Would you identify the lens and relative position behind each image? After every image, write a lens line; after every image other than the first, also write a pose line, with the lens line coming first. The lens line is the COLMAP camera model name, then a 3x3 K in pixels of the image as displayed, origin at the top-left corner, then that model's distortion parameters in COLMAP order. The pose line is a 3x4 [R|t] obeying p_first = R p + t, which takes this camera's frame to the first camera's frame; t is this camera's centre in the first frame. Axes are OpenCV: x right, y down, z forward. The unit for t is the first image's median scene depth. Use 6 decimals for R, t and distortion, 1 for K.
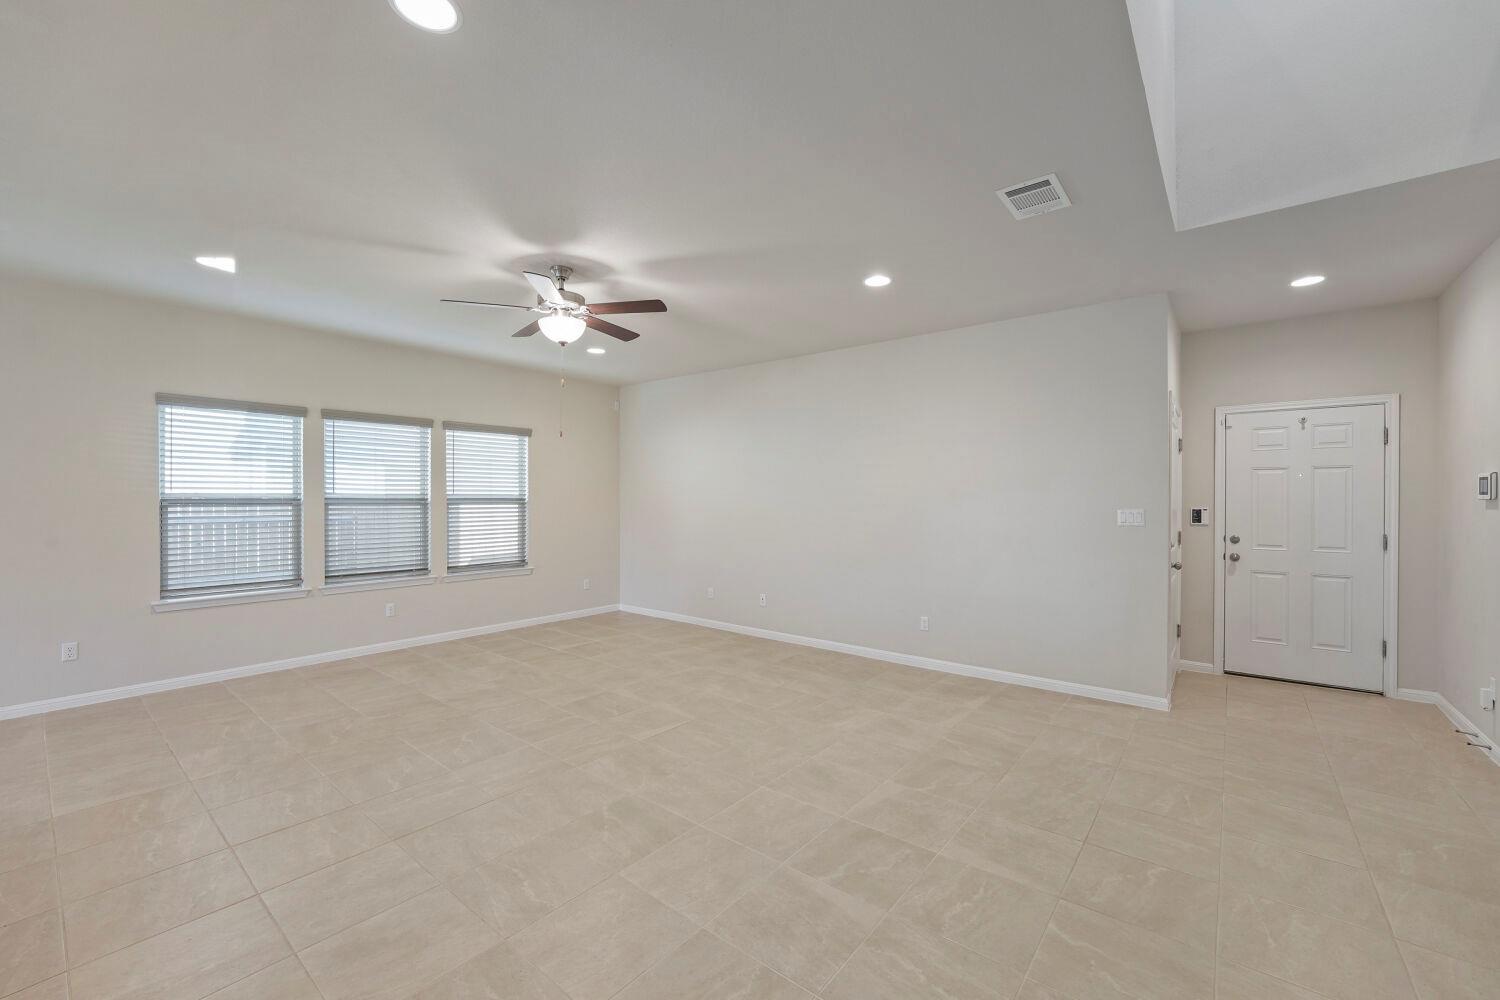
lens RADIAL K [[605.0, 0, 750.7], [0, 605.0, 494.4], [0, 0, 1]] dist [-0.015337, -0.000135]
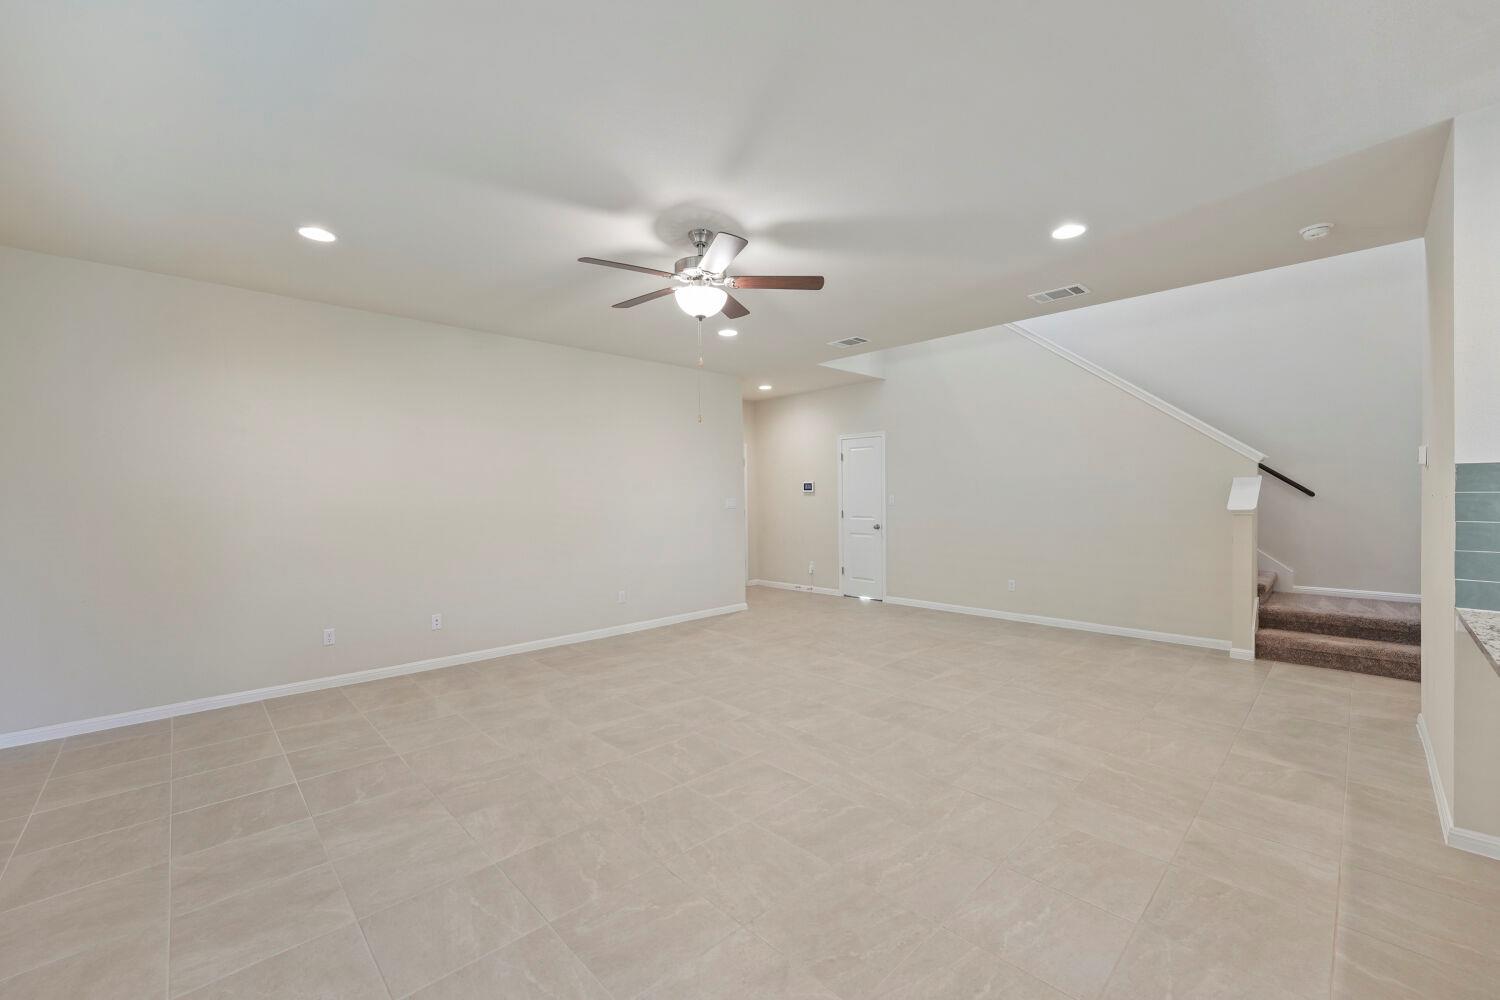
lens RADIAL K [[605.0, 0, 750.7], [0, 605.0, 494.4], [0, 0, 1]] dist [-0.015337, -0.000135]
pose [[0.118506, -0.004004, 0.992945, -1.119240], [0.000864, 0.999992, 0.003929, 0.007263], [-0.992953, 0.000393, 0.118508, 0.772698]]
